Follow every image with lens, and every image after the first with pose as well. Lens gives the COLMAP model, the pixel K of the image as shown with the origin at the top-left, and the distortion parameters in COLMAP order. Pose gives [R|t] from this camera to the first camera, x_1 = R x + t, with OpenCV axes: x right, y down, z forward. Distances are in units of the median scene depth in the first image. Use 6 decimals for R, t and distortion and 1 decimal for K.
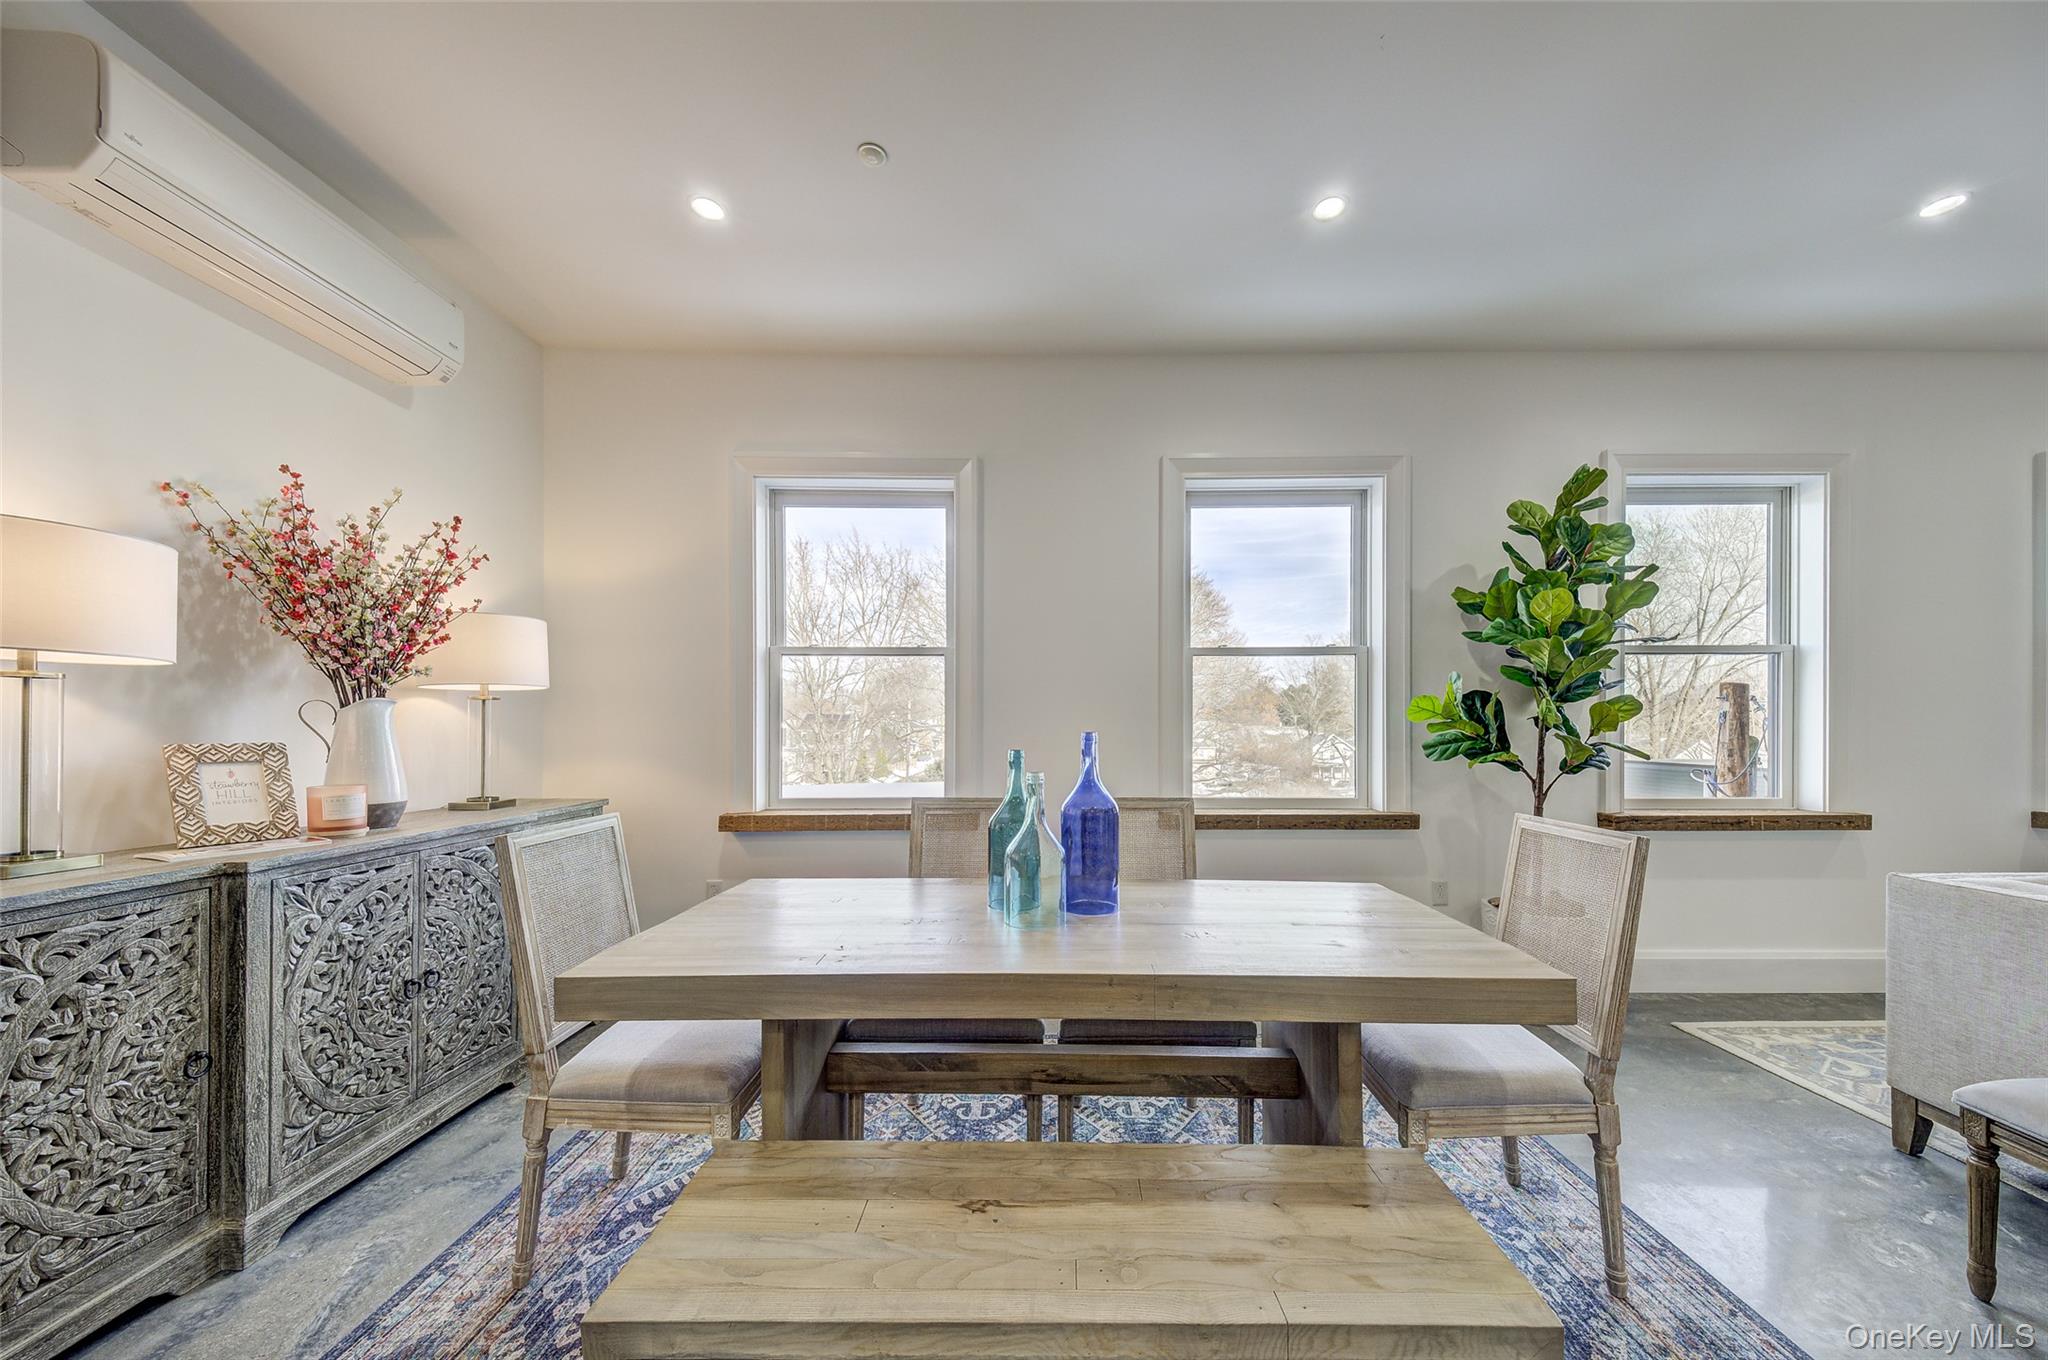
lens RADIAL K [[689.4, 0, 1036.6], [0, 689.4, 713.5], [0, 0, 1]] dist [0.019833, -0.005880]
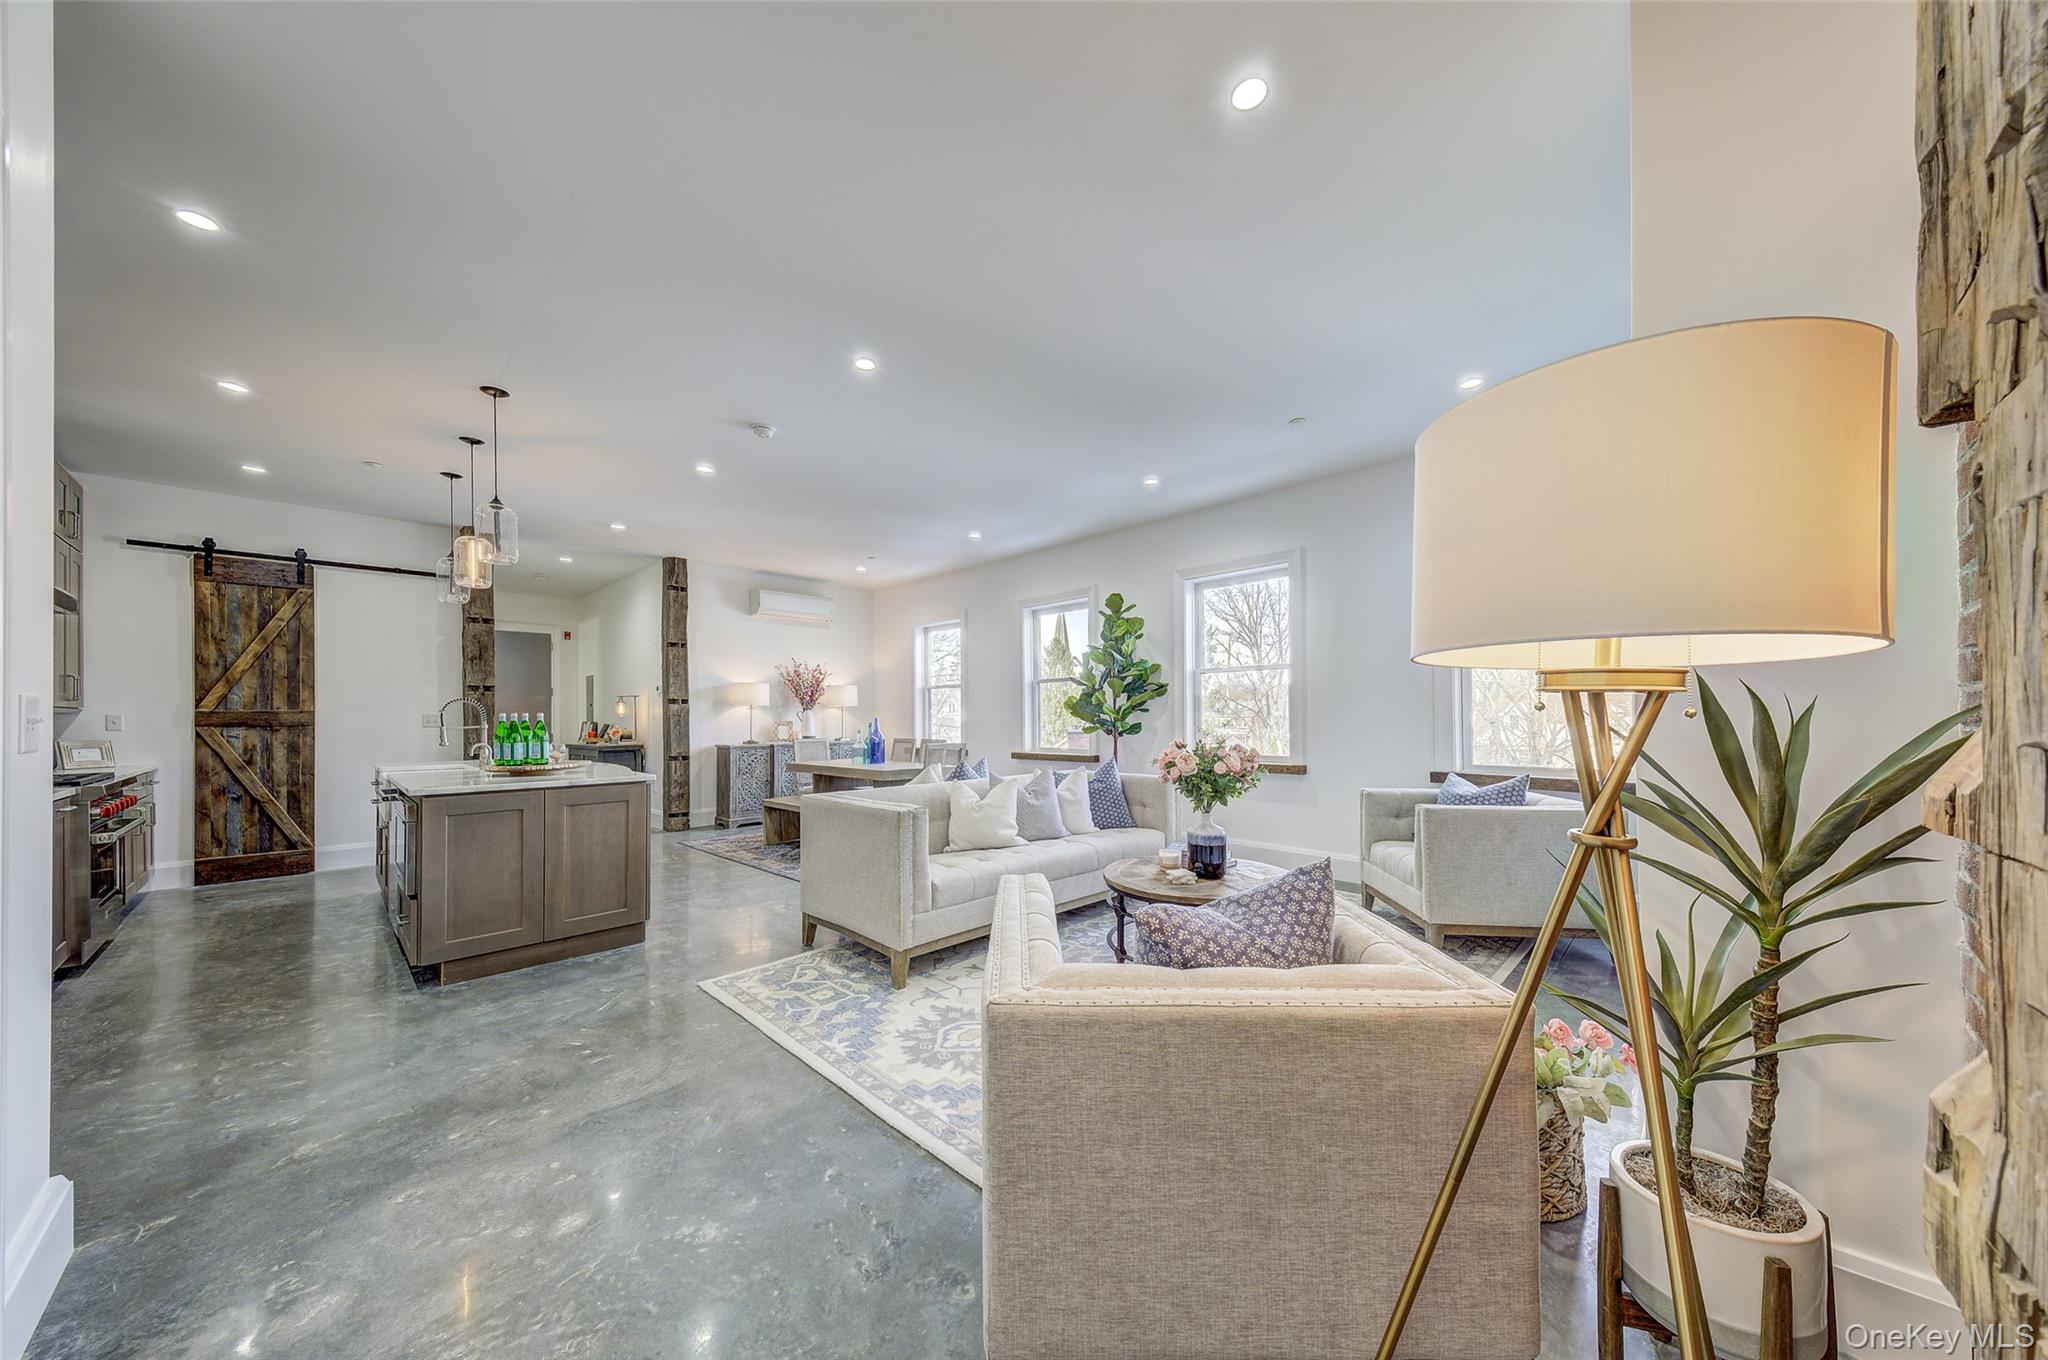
lens RADIAL K [[705.6, 0, 1024.0], [0, 705.6, 680.0], [0, 0, 1]] dist [0.020669, -0.006534]
pose [[0.683366, -0.043190, -0.728797, 2.866247], [0.023465, 0.999032, -0.037202, -0.015058], [0.729699, 0.008322, 0.683718, -0.908984]]
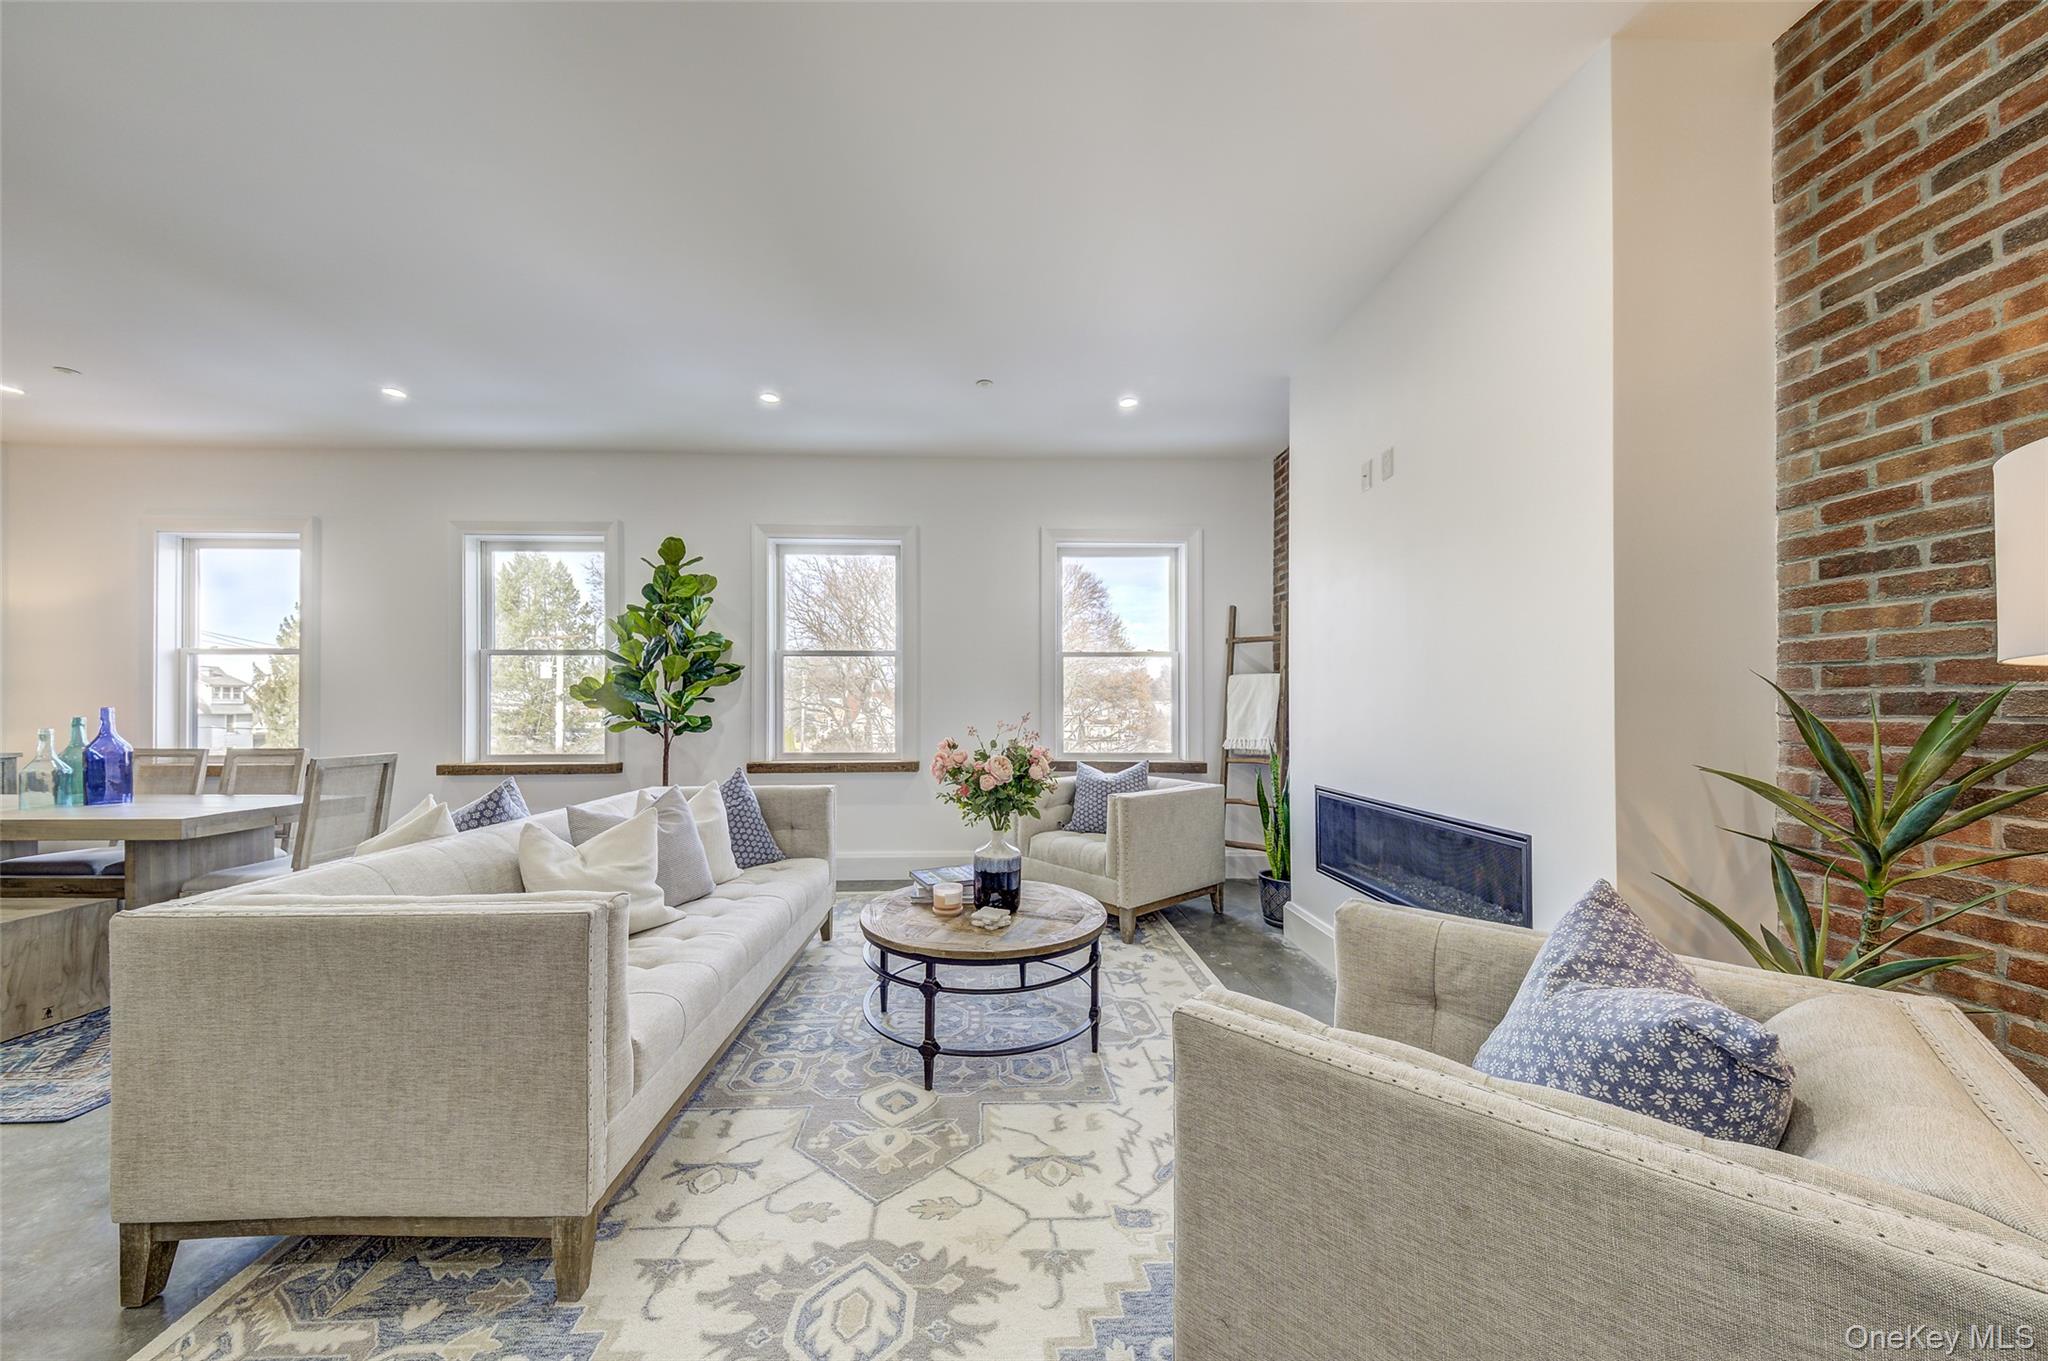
lens RADIAL K [[705.6, 0, 1024.0], [0, 705.6, 680.5], [0, 0, 1]] dist [0.020669, -0.006534]
pose [[0.999765, 0.002705, 0.021519, 2.018839], [-0.002381, 0.999884, -0.015068, -0.014522], [-0.021558, 0.015013, 0.999655, -0.790793]]
